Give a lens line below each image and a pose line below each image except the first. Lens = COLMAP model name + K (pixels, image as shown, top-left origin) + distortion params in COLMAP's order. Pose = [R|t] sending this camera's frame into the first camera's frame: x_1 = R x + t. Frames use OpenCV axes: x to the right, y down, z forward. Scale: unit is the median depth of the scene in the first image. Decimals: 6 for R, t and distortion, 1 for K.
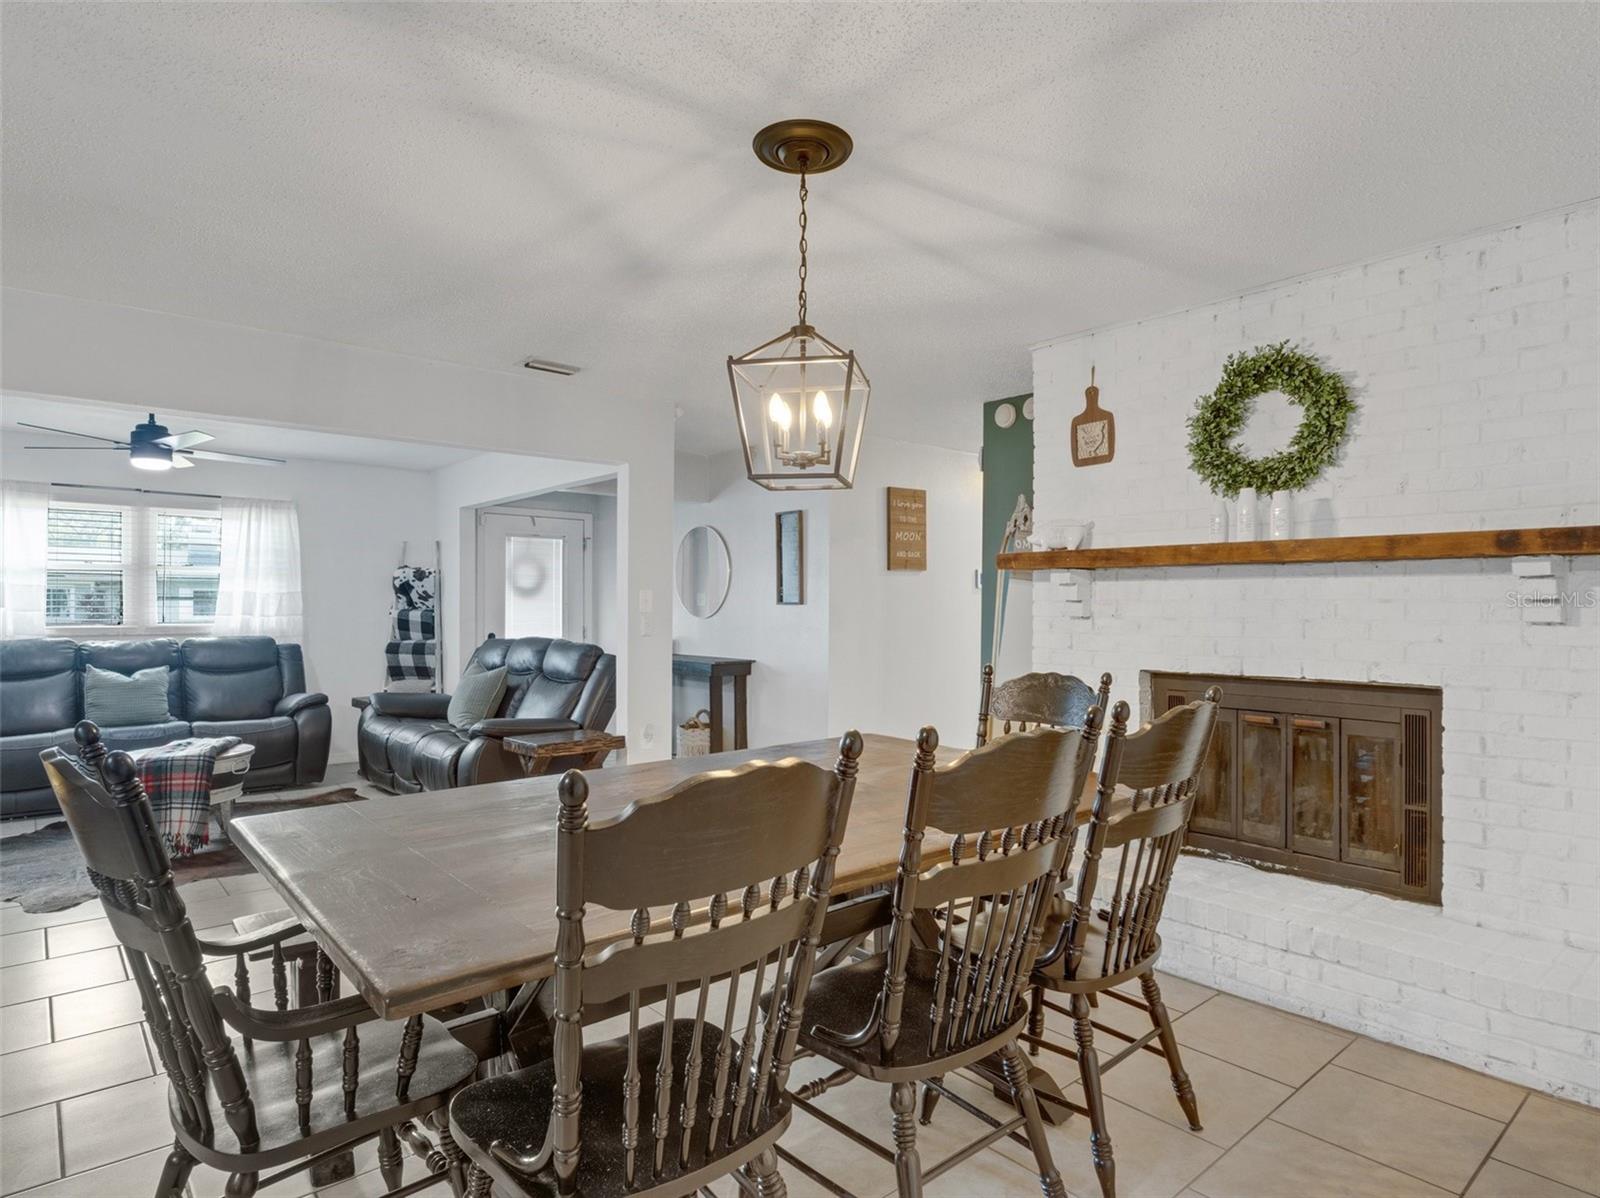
lens RADIAL K [[901.7, 0, 808.3], [0, 901.7, 603.8], [0, 0, 1]] dist [-0.006008, -0.001498]
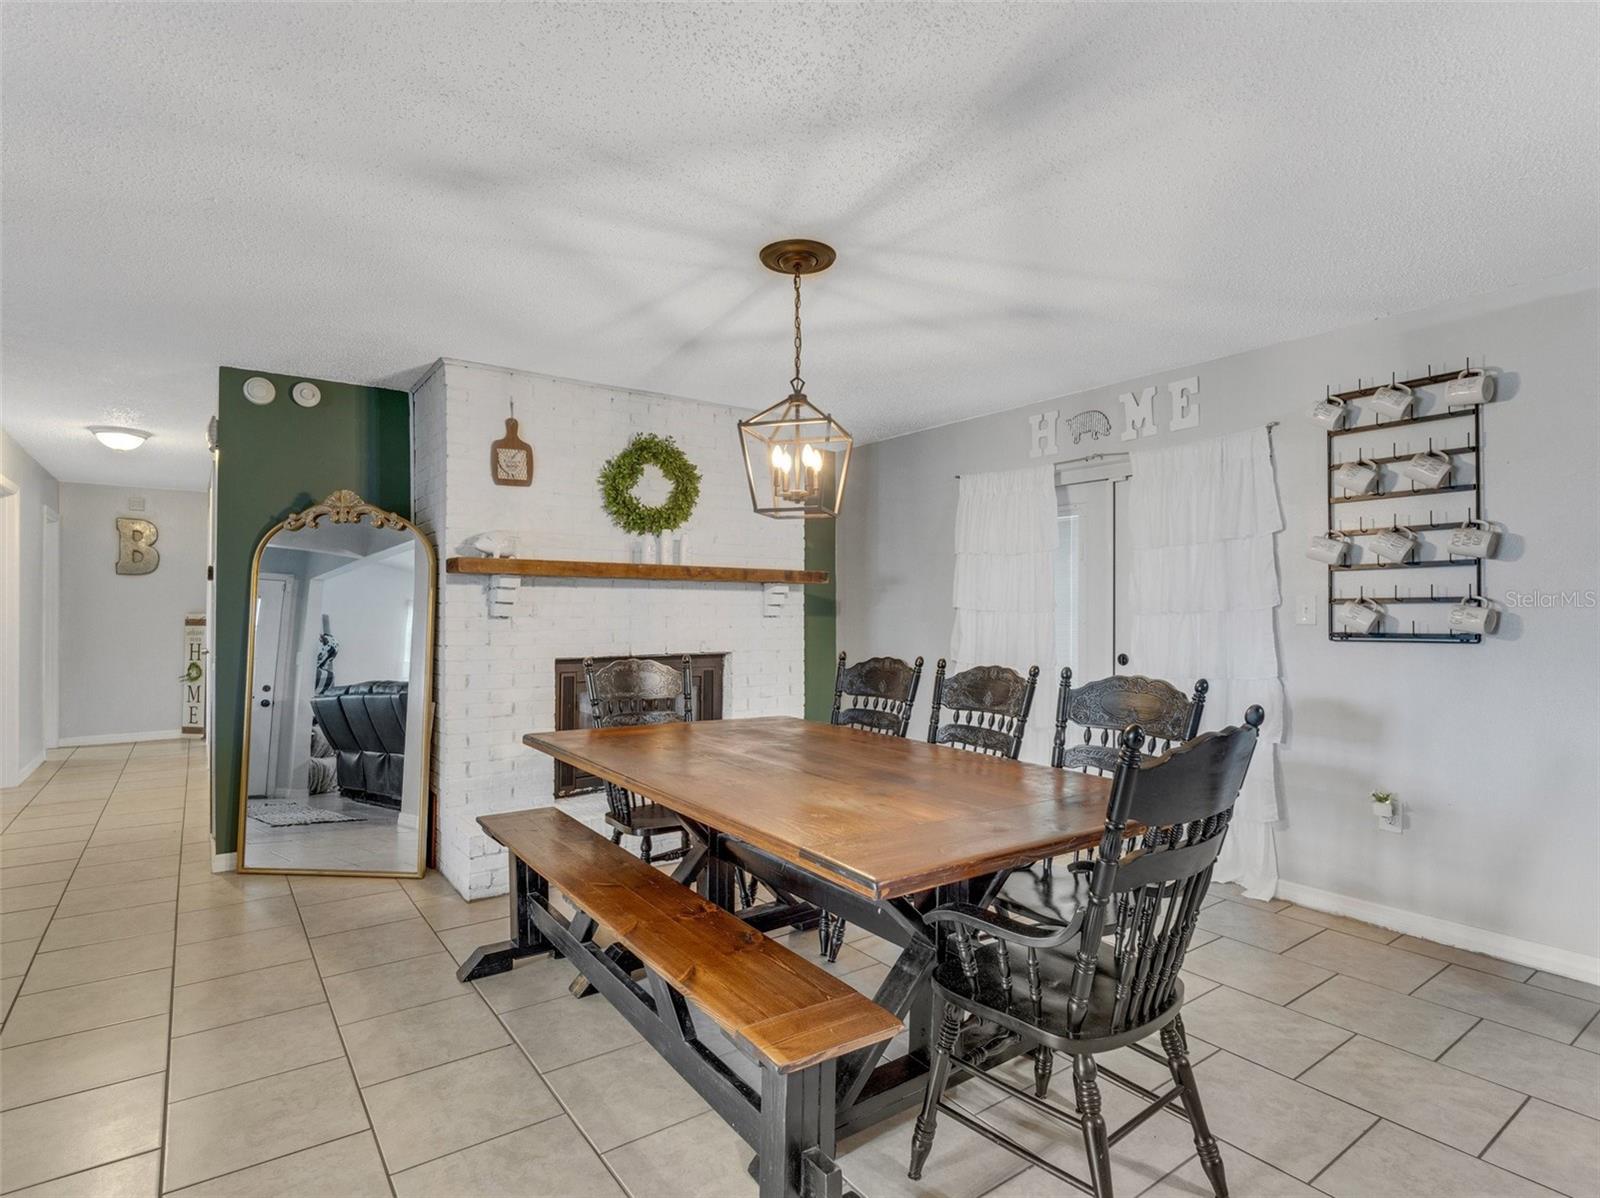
lens RADIAL K [[841.6, 0, 807.5], [0, 841.6, 602.2], [0, 0, 1]] dist [-0.010562, -0.000270]
pose [[0.083341, 0.006186, 0.996502, -0.467940], [-0.005154, 0.999970, -0.005776, 0.000188], [-0.996508, -0.004655, 0.083370, 0.338790]]
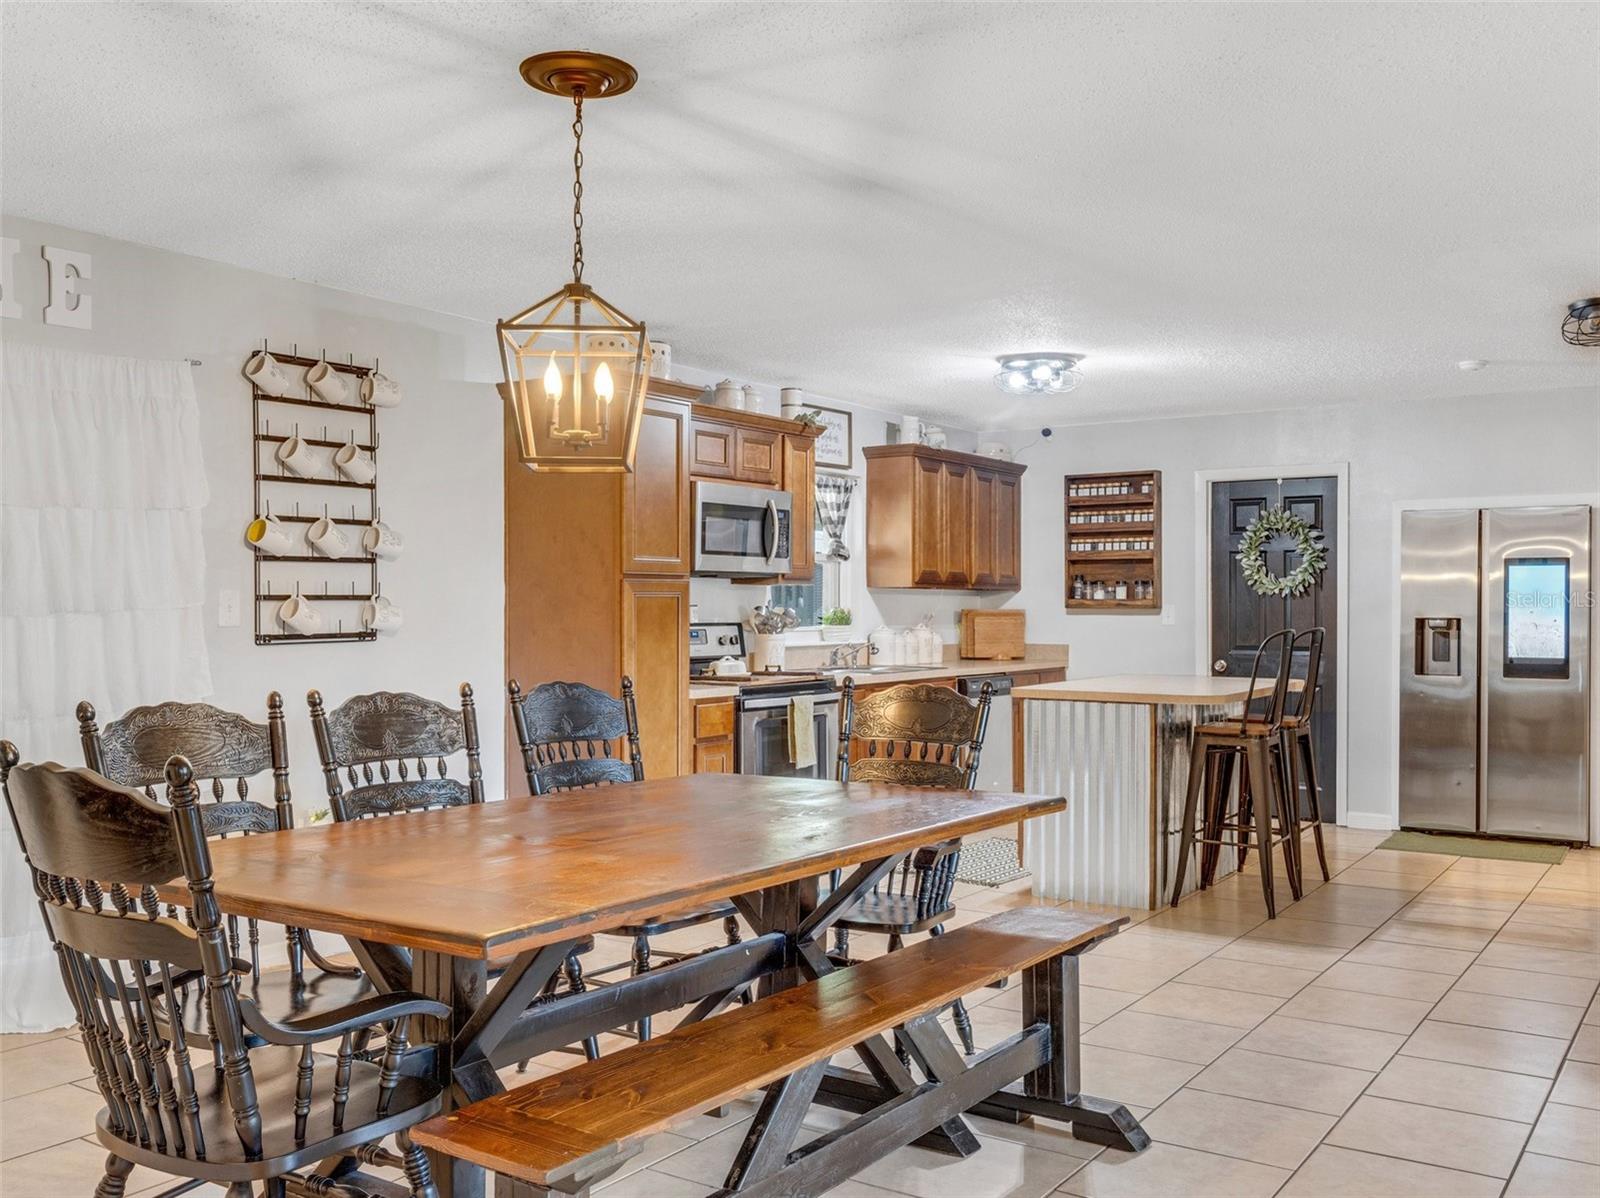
lens RADIAL K [[1425.6, 0, 817.9], [0, 1425.6, 602.3], [0, 0, 1]] dist [-0.003274, -0.000158]
pose [[-0.964804, -0.003505, -0.262947, 0.051132], [-0.001706, 0.999974, -0.007068, 0.002024], [0.262965, -0.006371, -0.964784, 0.909514]]
